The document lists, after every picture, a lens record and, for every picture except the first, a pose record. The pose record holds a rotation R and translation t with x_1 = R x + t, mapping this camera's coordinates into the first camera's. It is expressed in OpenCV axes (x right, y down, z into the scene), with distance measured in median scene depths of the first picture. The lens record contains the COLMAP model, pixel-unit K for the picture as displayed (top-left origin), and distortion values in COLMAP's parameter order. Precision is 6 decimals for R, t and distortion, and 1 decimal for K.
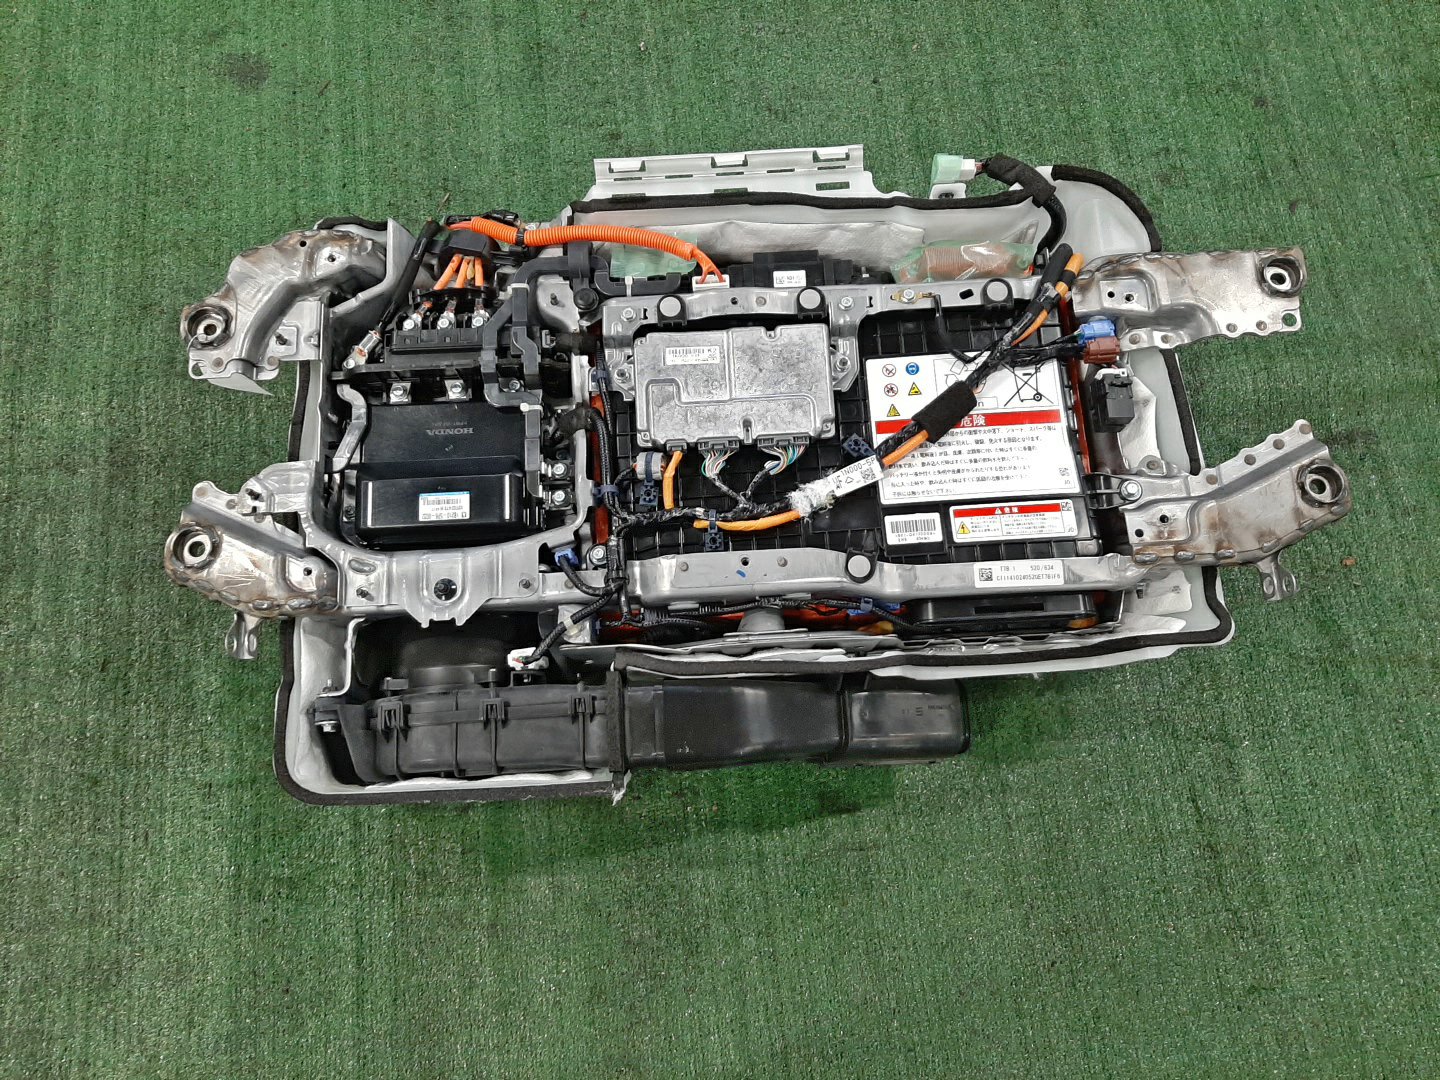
lens RADIAL K [[1084.6, 0, 719.3], [0, 1084.6, 542.0], [0, 0, 1]] dist [-0.011178, -0.002024]
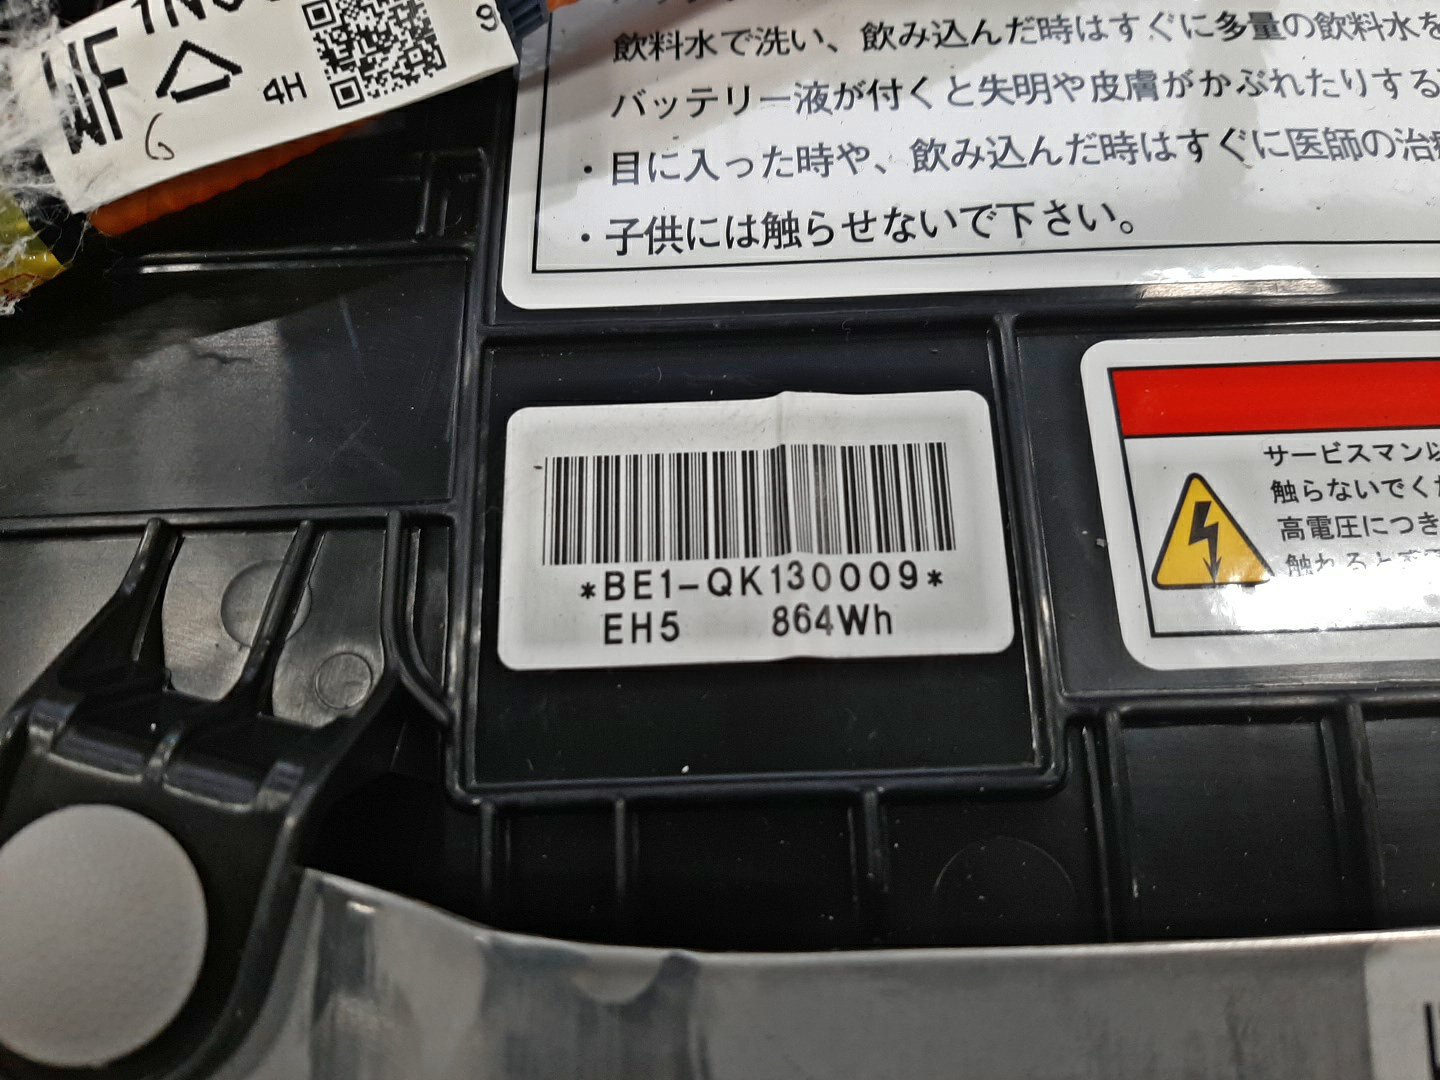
lens RADIAL K [[1084.6, 0, 720.2], [0, 1084.6, 545.5], [0, 0, 1]] dist [-0.011178, -0.002024]
pose [[0.999486, 0.031857, 0.003619, 0.175357], [-0.031956, 0.998992, 0.031540, -0.013500], [-0.002611, -0.031639, 0.999496, 0.889033]]
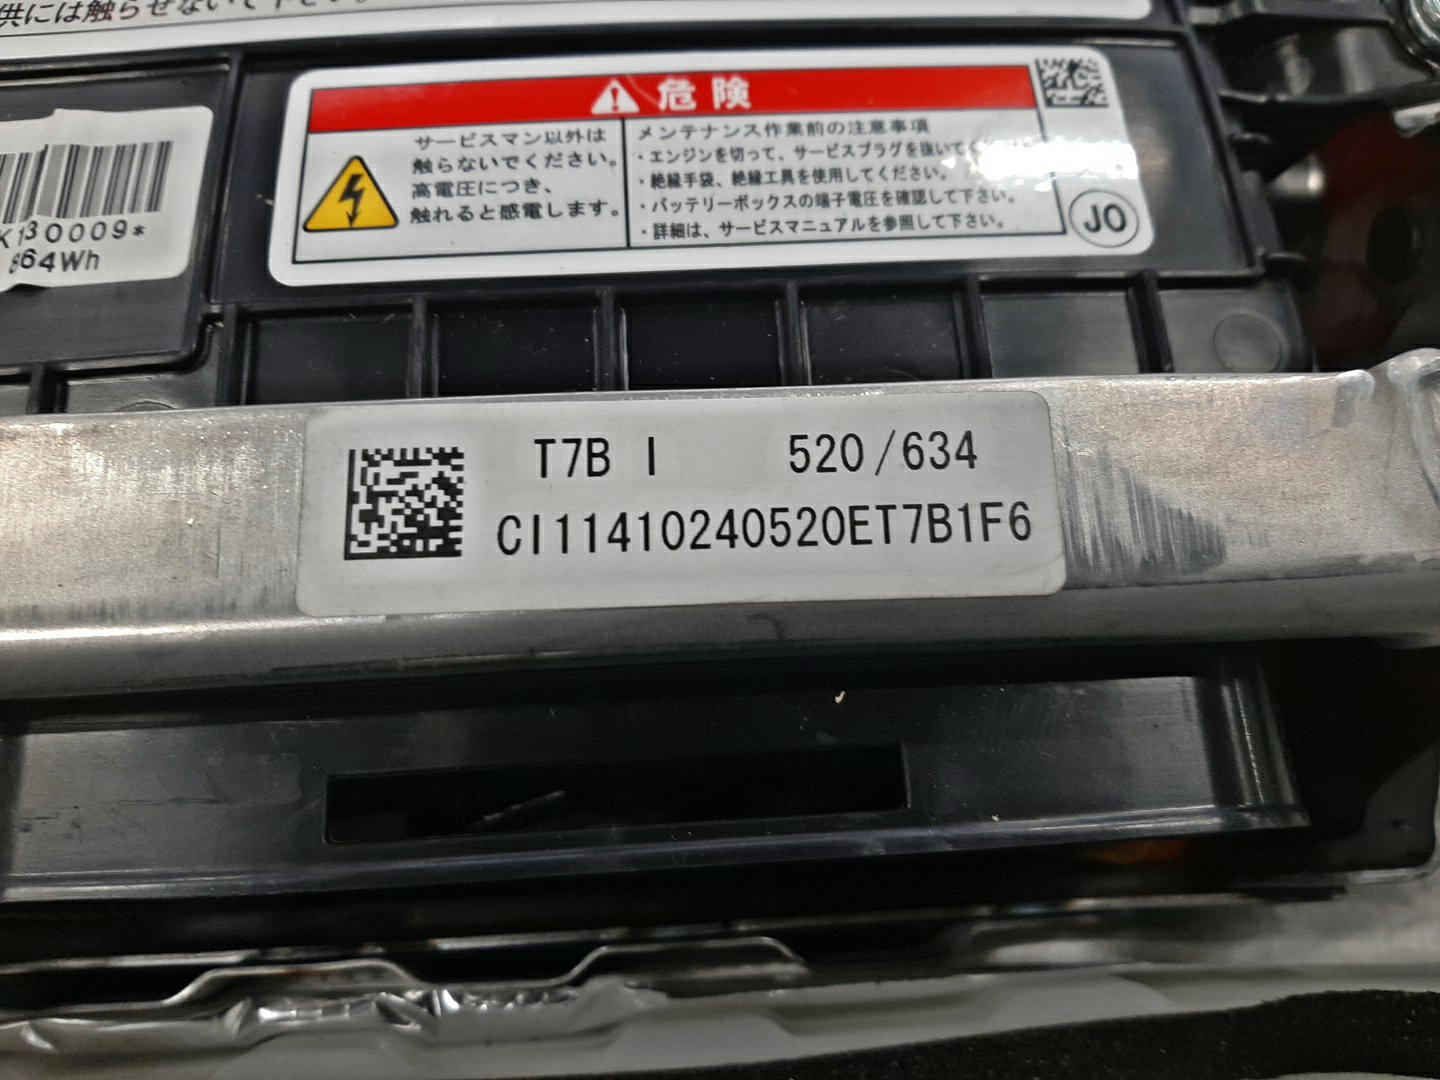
lens RADIAL K [[1084.6, 0, 719.2], [0, 1084.6, 533.5], [0, 0, 1]] dist [-0.011178, -0.002024]
pose [[0.999912, 0.006803, 0.011367, 0.270866], [-0.006331, 0.999138, -0.041038, 0.036841], [-0.011636, 0.040962, 0.999093, 0.857494]]
